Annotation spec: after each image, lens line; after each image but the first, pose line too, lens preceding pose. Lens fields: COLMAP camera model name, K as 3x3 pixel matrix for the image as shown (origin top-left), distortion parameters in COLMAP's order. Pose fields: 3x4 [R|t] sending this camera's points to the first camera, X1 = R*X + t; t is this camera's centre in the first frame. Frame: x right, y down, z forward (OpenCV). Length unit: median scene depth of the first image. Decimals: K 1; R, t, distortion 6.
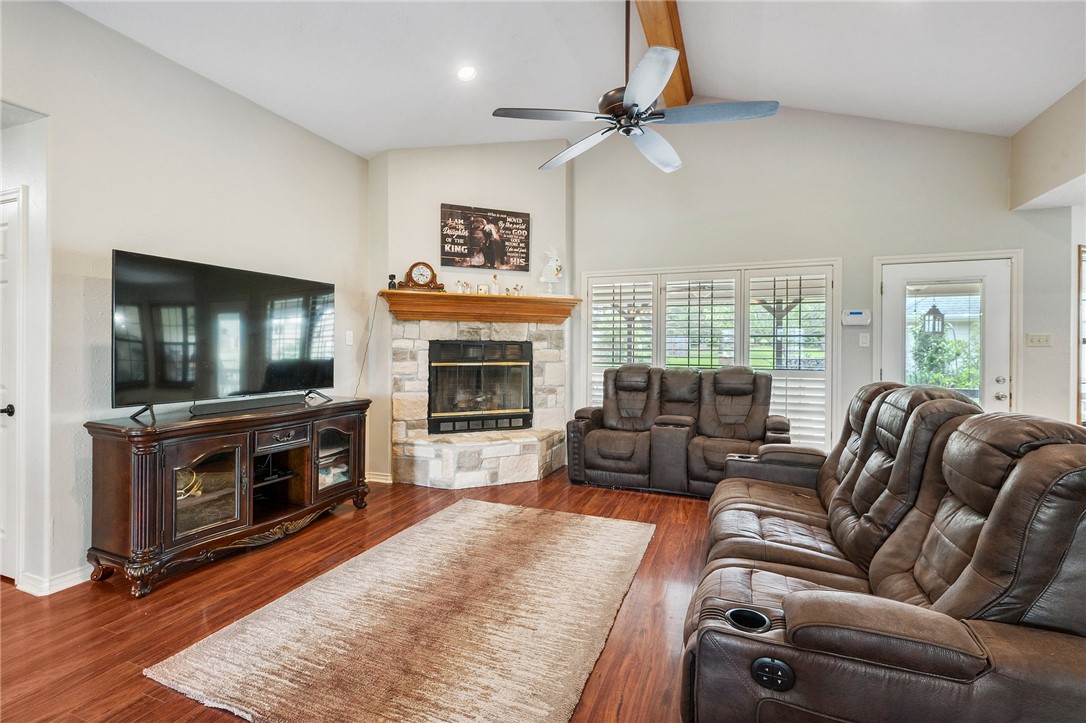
lens RADIAL K [[487.3, 0, 538.4], [0, 487.3, 355.3], [0, 0, 1]] dist [0.000389, 0.000001]
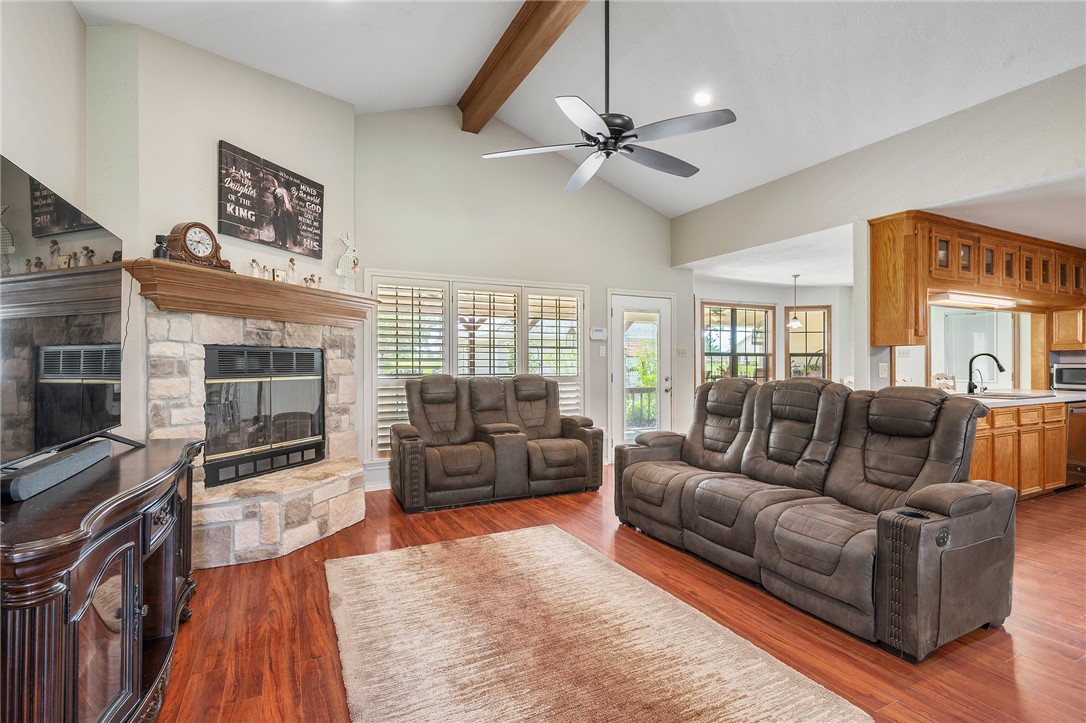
lens RADIAL K [[519.5, 0, 539.1], [0, 519.5, 368.9], [0, 0, 1]] dist [-0.005035, 0.000221]
pose [[0.662725, -0.014140, 0.748730, -0.449390], [0.015691, 0.999864, 0.004994, 0.005482], [-0.748699, 0.008438, 0.662857, 0.205208]]
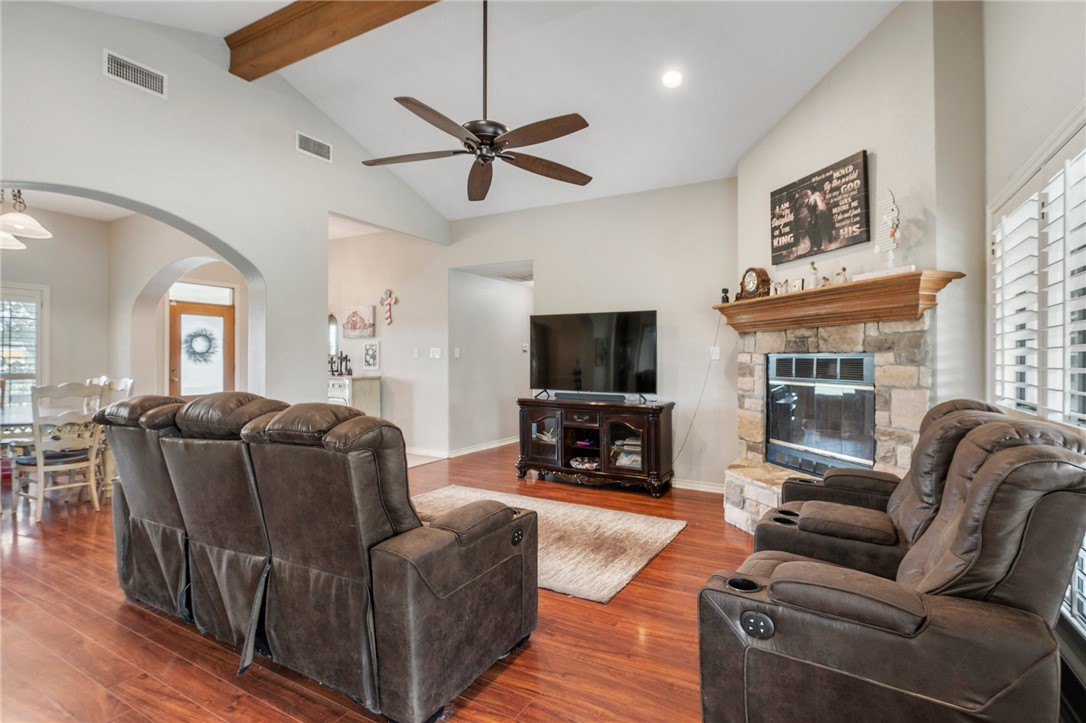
lens RADIAL K [[519.5, 0, 542.4], [0, 519.5, 359.4], [0, 0, 1]] dist [-0.005035, 0.000221]
pose [[-0.146243, -0.003552, -0.989242, 0.759638], [-0.018494, 0.999829, -0.000856, -0.012514], [0.989076, 0.018169, -0.146284, 0.746241]]
